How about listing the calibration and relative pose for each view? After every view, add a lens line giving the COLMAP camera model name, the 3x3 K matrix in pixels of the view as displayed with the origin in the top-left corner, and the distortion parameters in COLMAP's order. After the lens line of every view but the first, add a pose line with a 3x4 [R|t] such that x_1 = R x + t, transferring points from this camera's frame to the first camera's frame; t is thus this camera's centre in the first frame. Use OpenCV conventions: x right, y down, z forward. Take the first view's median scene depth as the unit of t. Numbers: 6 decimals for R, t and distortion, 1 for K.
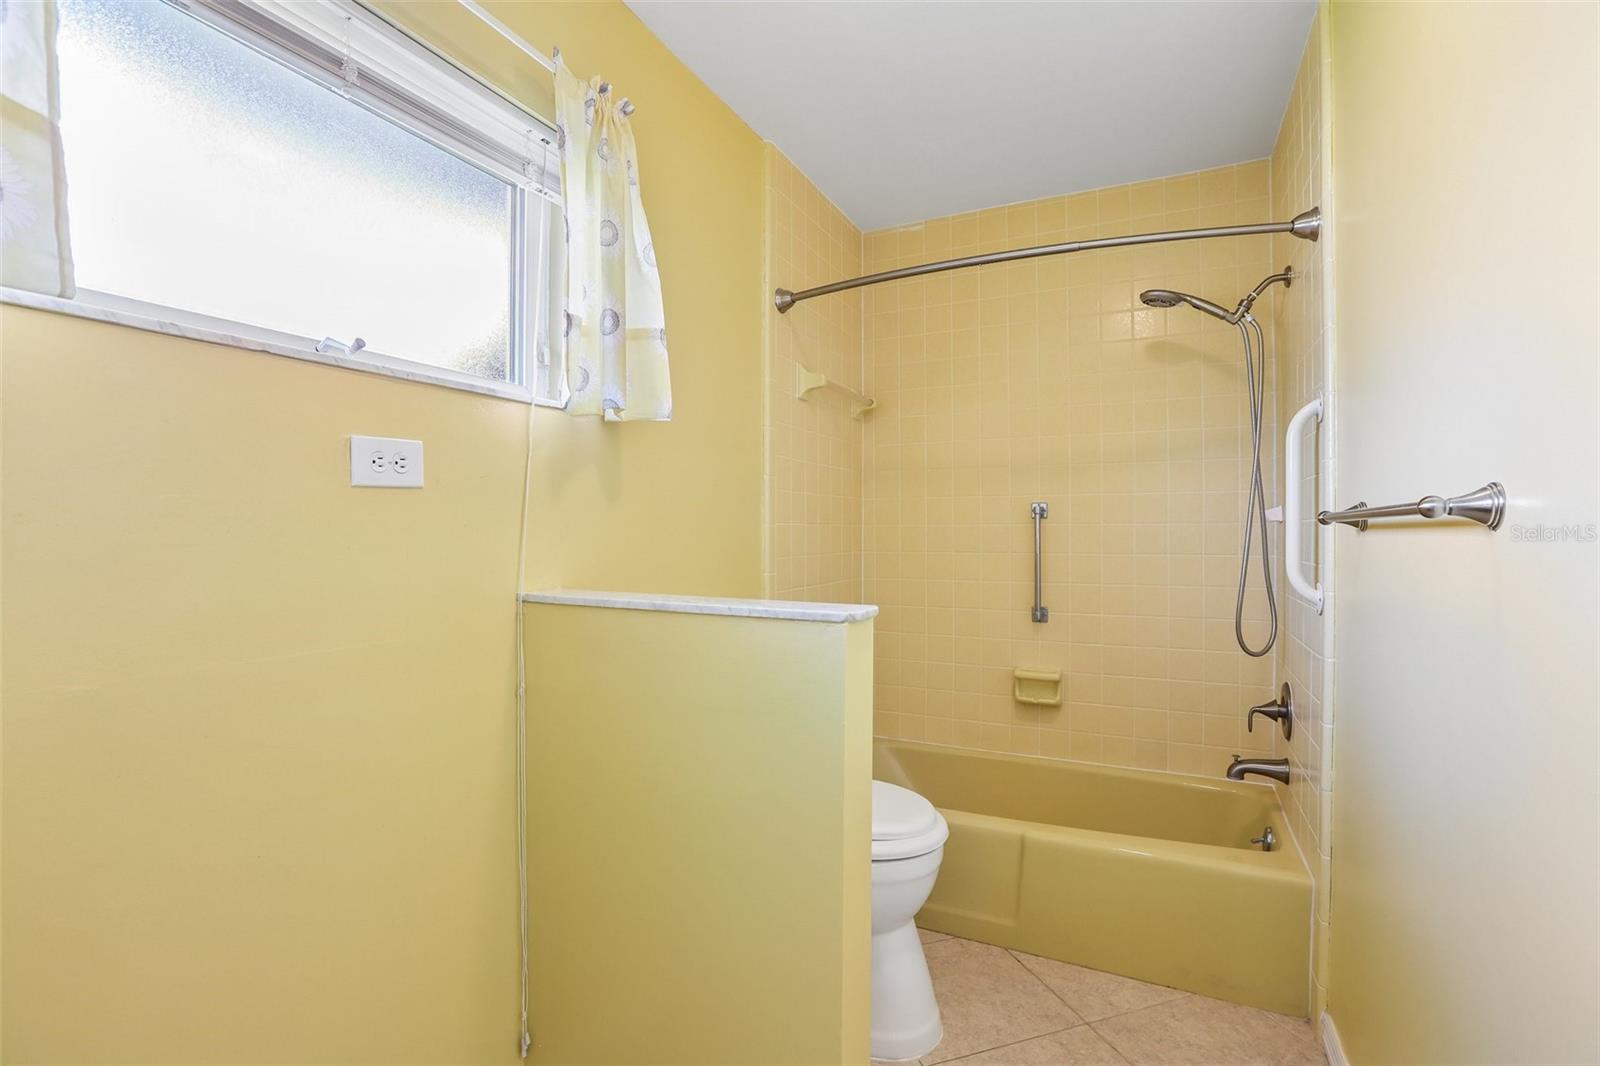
lens RADIAL K [[737.5, 0, 793.2], [0, 737.5, 550.1], [0, 0, 1]] dist [-0.048110, 0.017288]
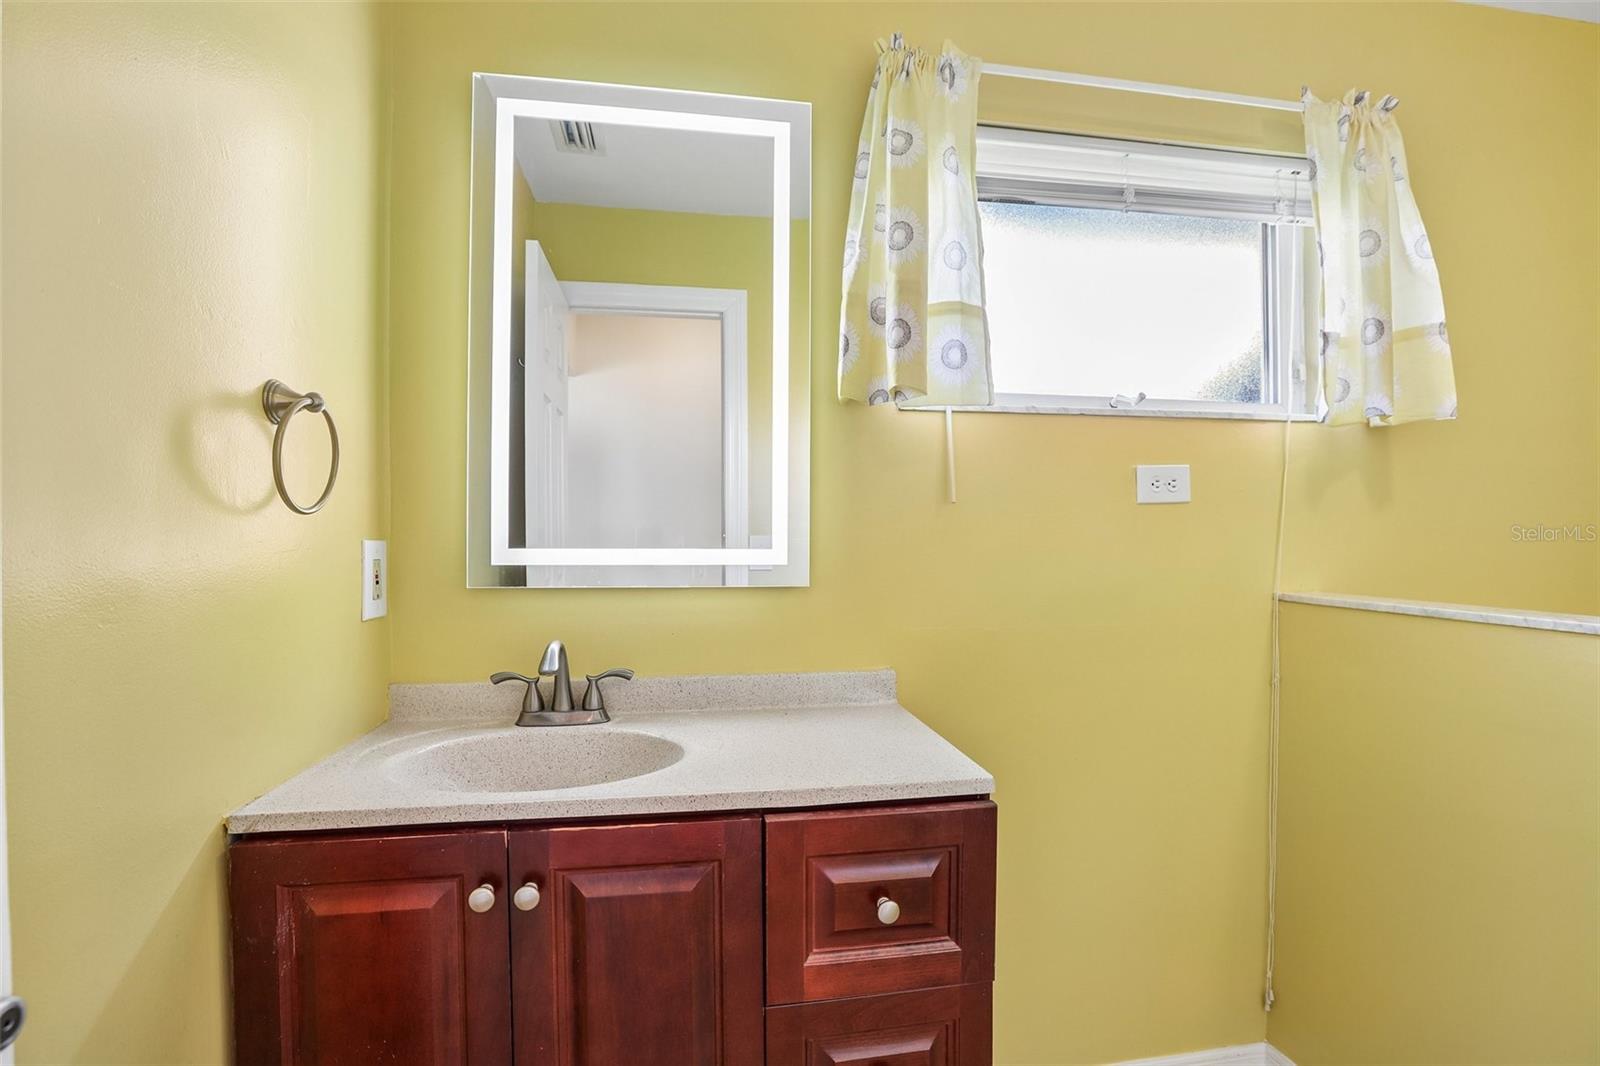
lens RADIAL K [[718.6, 0, 791.5], [0, 718.6, 527.0], [0, 0, 1]] dist [-0.051870, 0.014691]
pose [[0.576676, -0.010390, -0.816907, 0.066828], [-0.023397, 0.999299, -0.029226, 0.005886], [0.816638, 0.035967, 0.576029, -0.193294]]
